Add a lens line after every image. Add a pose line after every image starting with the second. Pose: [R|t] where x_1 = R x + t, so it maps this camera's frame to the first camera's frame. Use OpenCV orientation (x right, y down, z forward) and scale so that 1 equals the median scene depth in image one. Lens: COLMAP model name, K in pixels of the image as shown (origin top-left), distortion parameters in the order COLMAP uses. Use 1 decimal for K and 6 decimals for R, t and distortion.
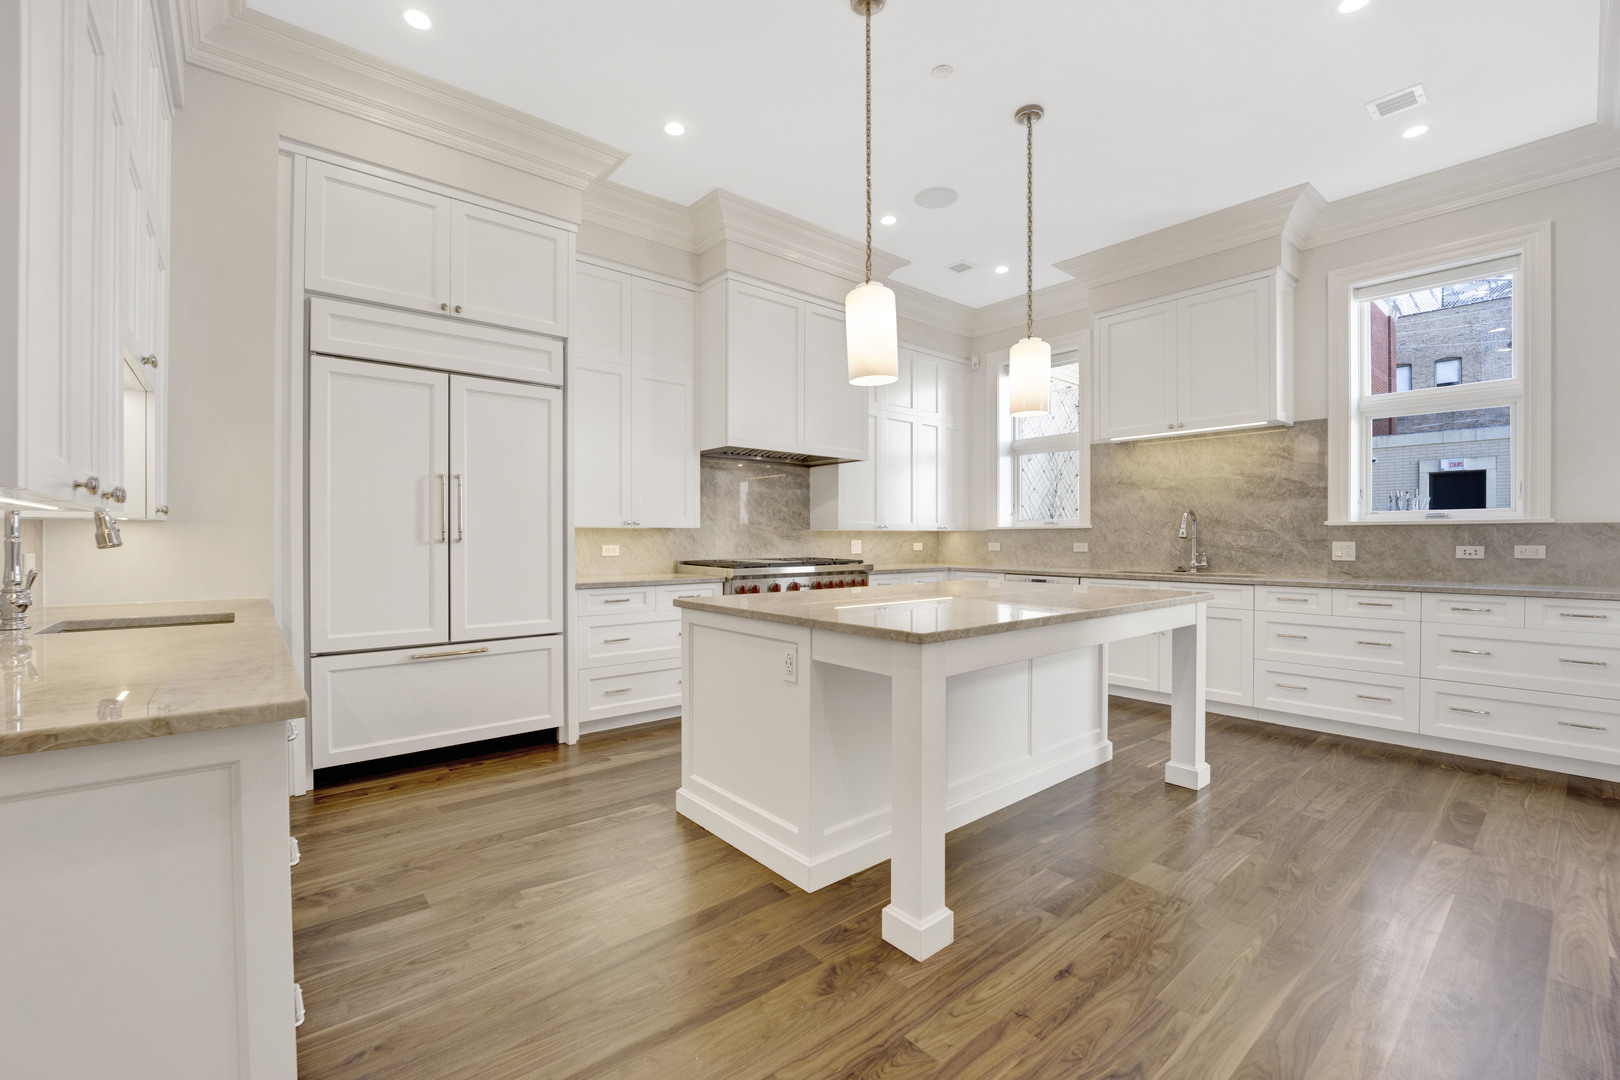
lens RADIAL K [[671.8, 0, 806.9], [0, 671.8, 543.4], [0, 0, 1]] dist [-0.017929, -0.001313]
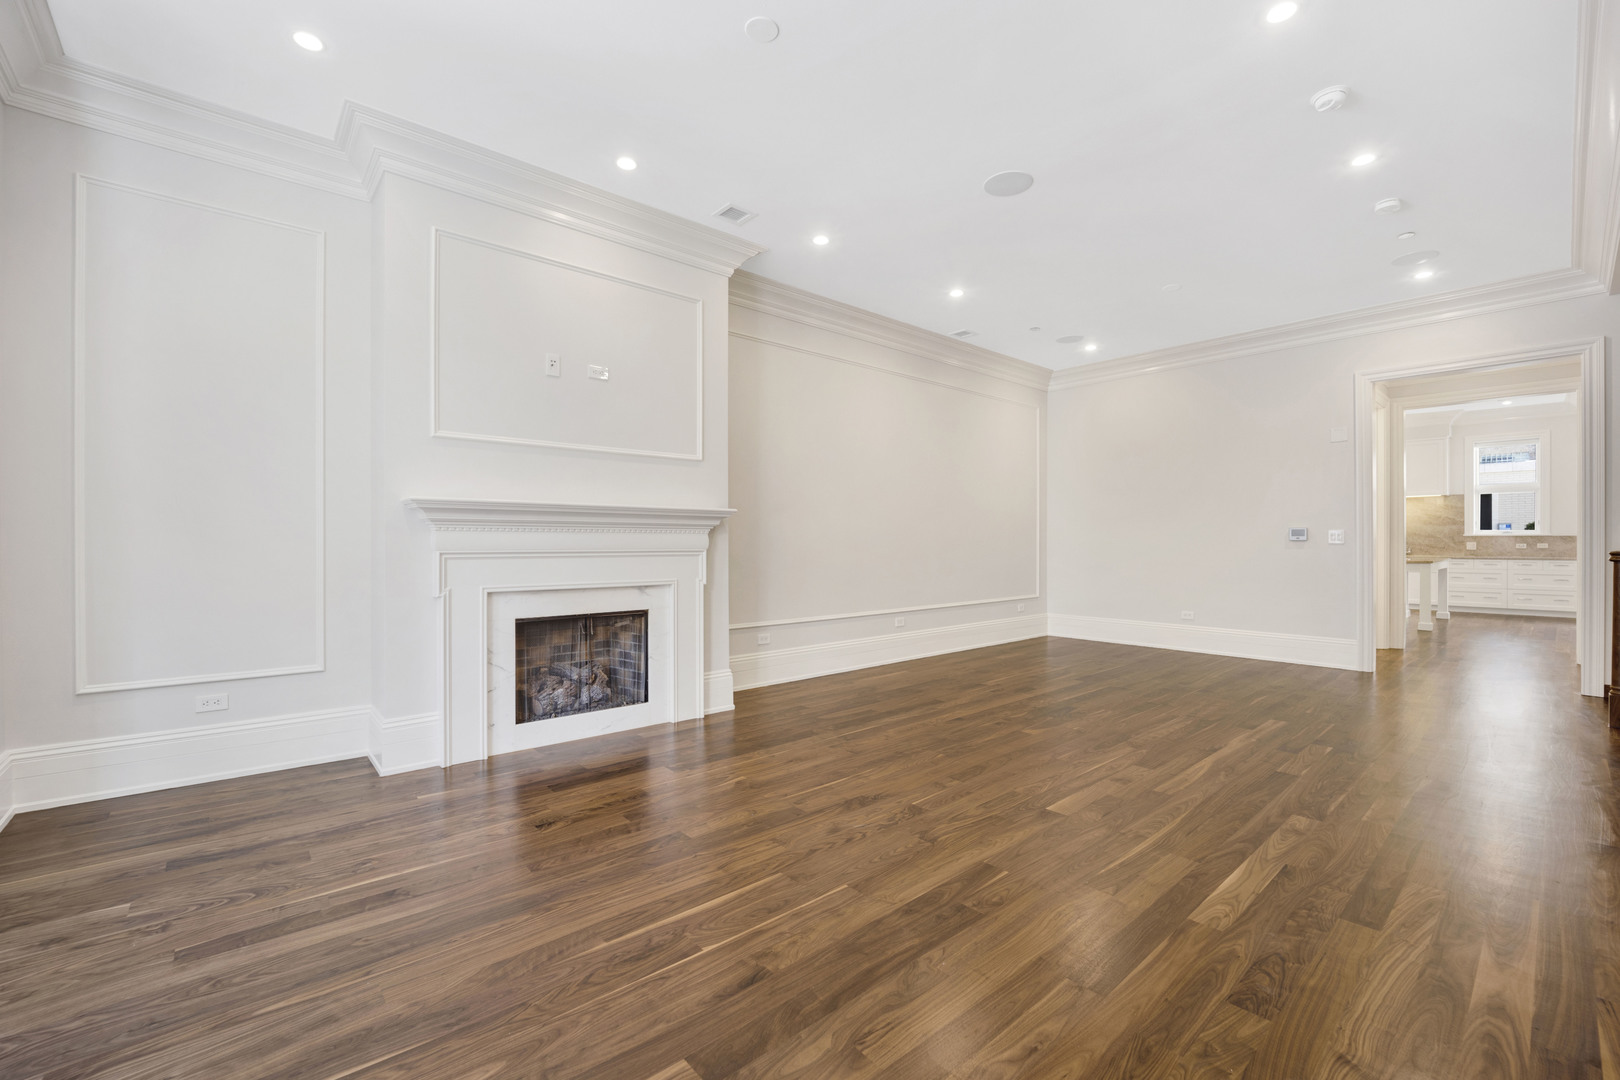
lens RADIAL K [[671.8, 0, 816.7], [0, 671.8, 541.3], [0, 0, 1]] dist [-0.017929, -0.001313]
pose [[0.999586, 0.003157, 0.028582, -1.804578], [-0.003173, 0.999995, 0.000521, 0.000895], [-0.028580, -0.000611, 0.999591, -1.487330]]
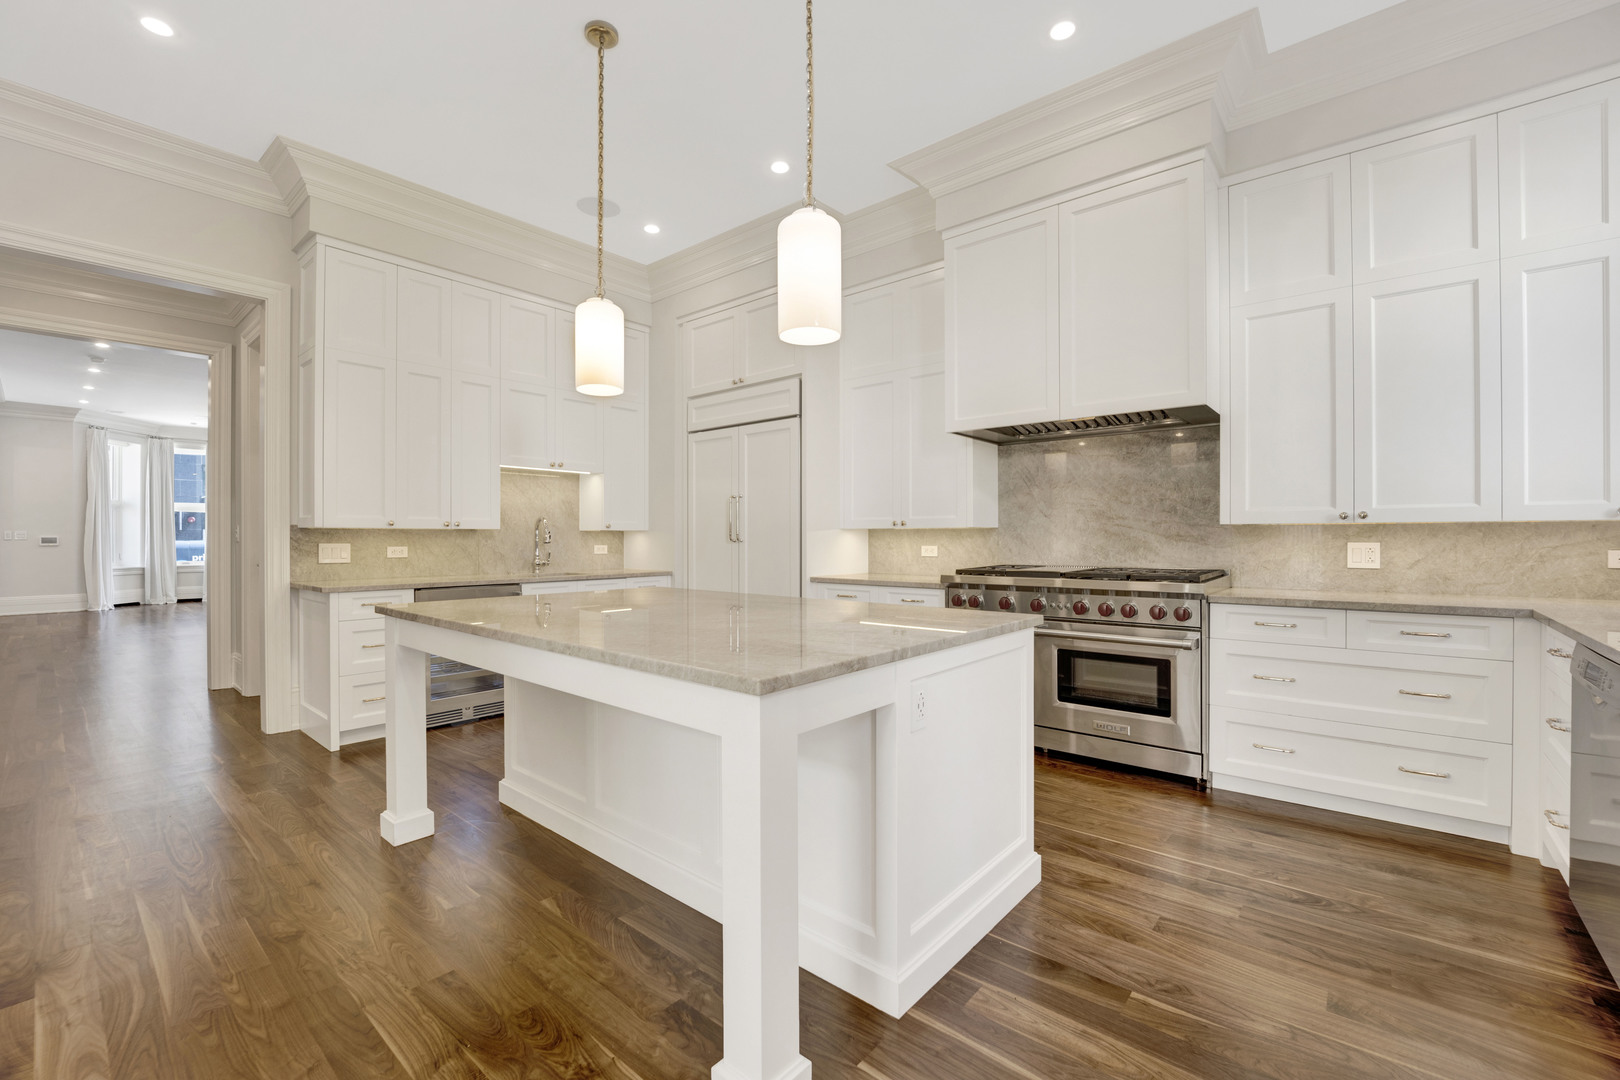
lens RADIAL K [[671.8, 0, 851.8], [0, 671.8, 538.9], [0, 0, 1]] dist [-0.017929, -0.001313]
pose [[0.198492, -0.001384, -0.980102, 0.649680], [-0.007564, 0.999967, -0.002944, -0.003911], [0.980073, 0.007998, 0.198475, 0.652501]]
